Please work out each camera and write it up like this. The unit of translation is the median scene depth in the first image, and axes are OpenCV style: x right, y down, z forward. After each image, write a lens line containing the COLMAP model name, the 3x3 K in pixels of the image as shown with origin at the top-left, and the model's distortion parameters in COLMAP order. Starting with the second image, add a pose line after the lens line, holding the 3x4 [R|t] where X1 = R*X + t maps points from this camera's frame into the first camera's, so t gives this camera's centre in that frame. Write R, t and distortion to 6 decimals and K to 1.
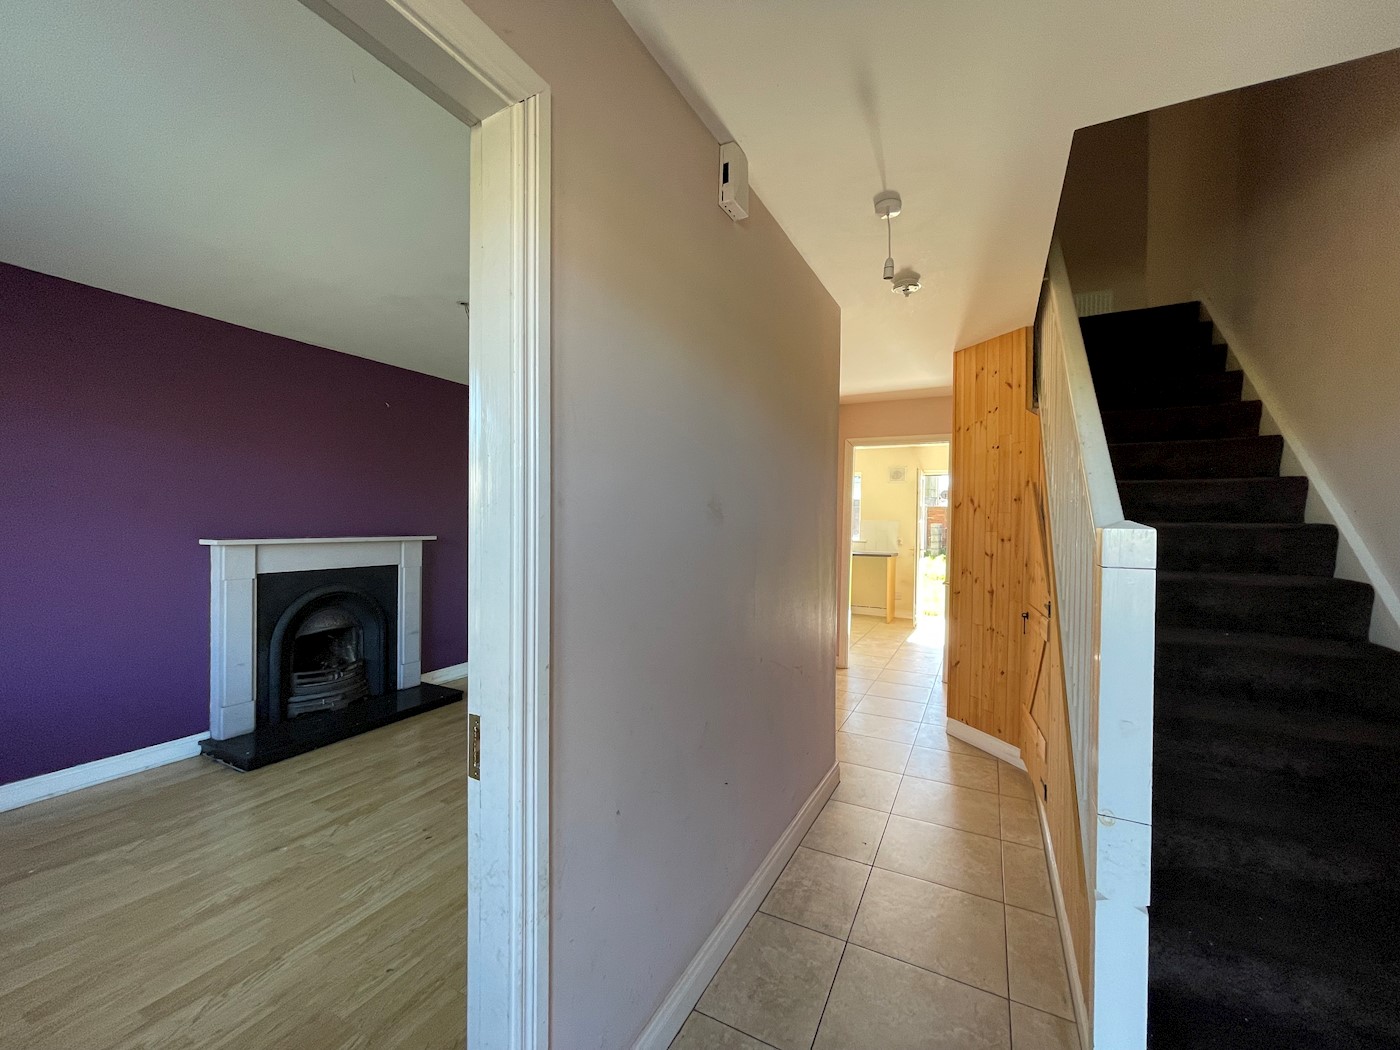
lens RADIAL K [[560.7, 0, 694.7], [0, 560.7, 529.0], [0, 0, 1]] dist [-0.007636, 0.001693]
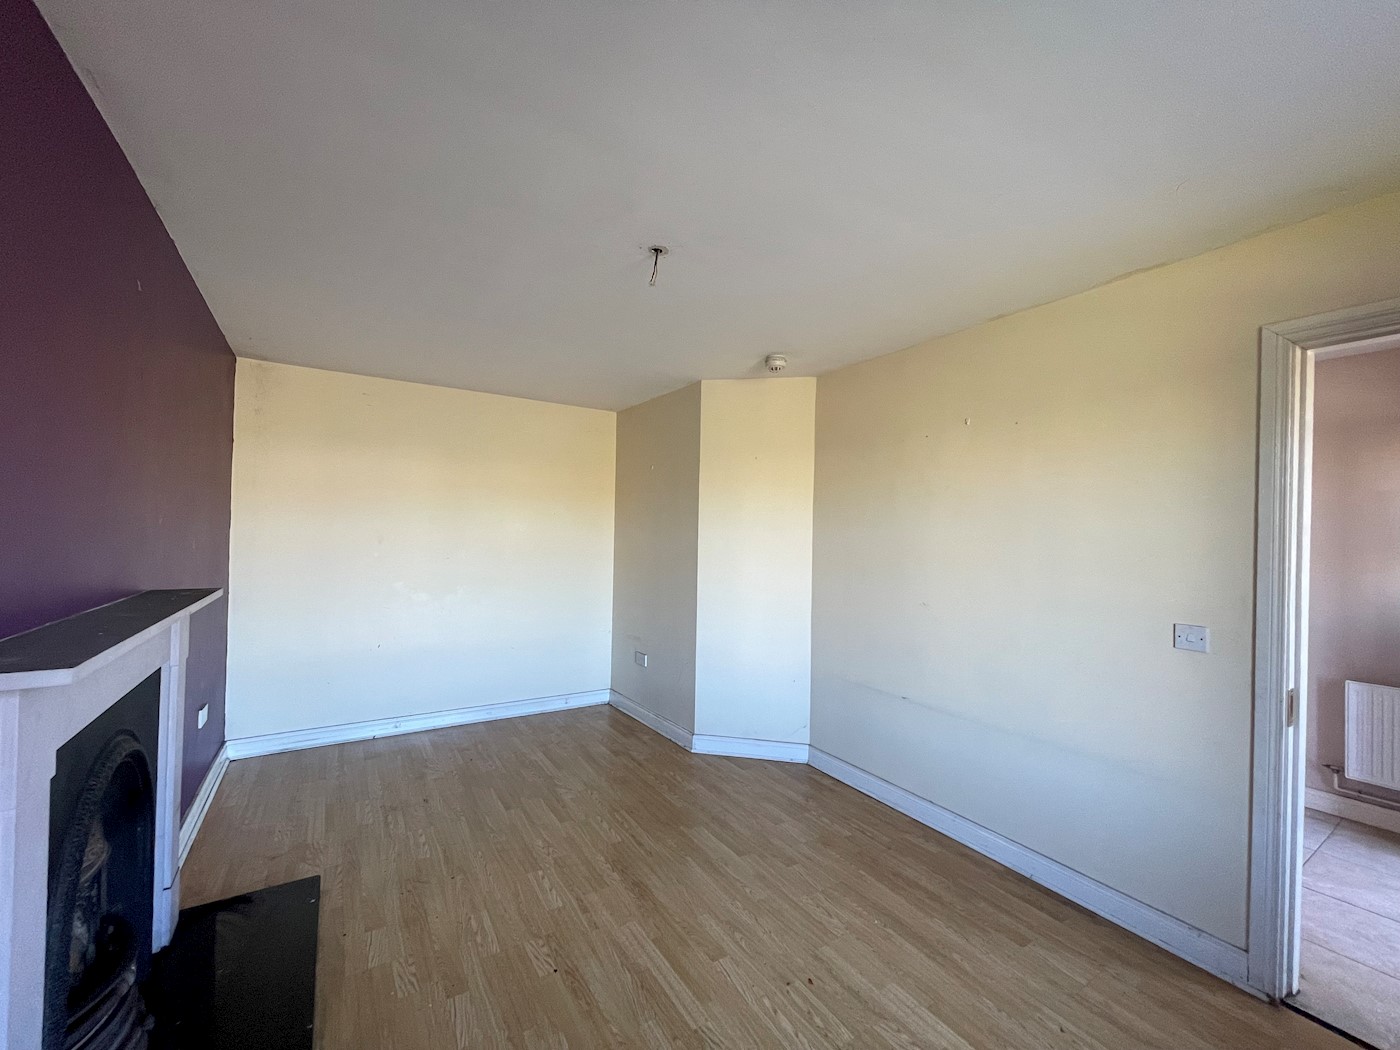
lens RADIAL K [[560.7, 0, 697.6], [0, 560.7, 529.4], [0, 0, 1]] dist [-0.007636, 0.001693]
pose [[0.500381, 0.005445, 0.865788, -0.794417], [-0.004343, 0.999983, -0.003778, -0.043127], [-0.865794, -0.001869, 0.500397, 0.487980]]
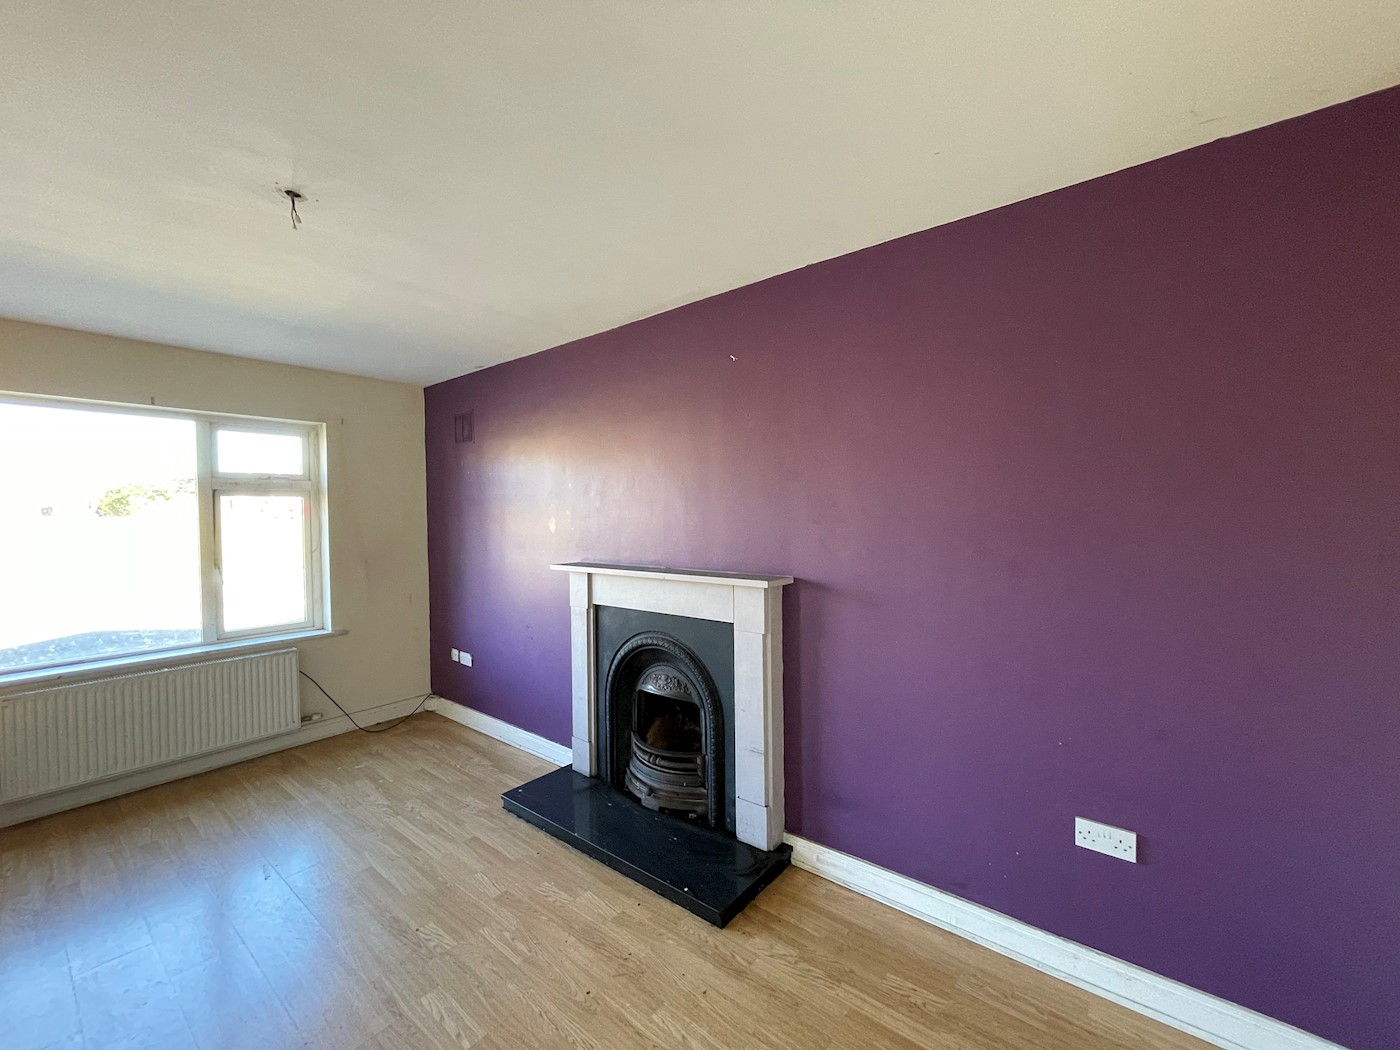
lens RADIAL K [[560.7, 0, 702.2], [0, 560.7, 534.0], [0, 0, 1]] dist [-0.007636, 0.001693]
pose [[-0.190788, 0.023237, -0.981356, 0.059930], [-0.004490, 0.999689, 0.024544, -0.052428], [0.981621, 0.009089, -0.190624, 1.229912]]
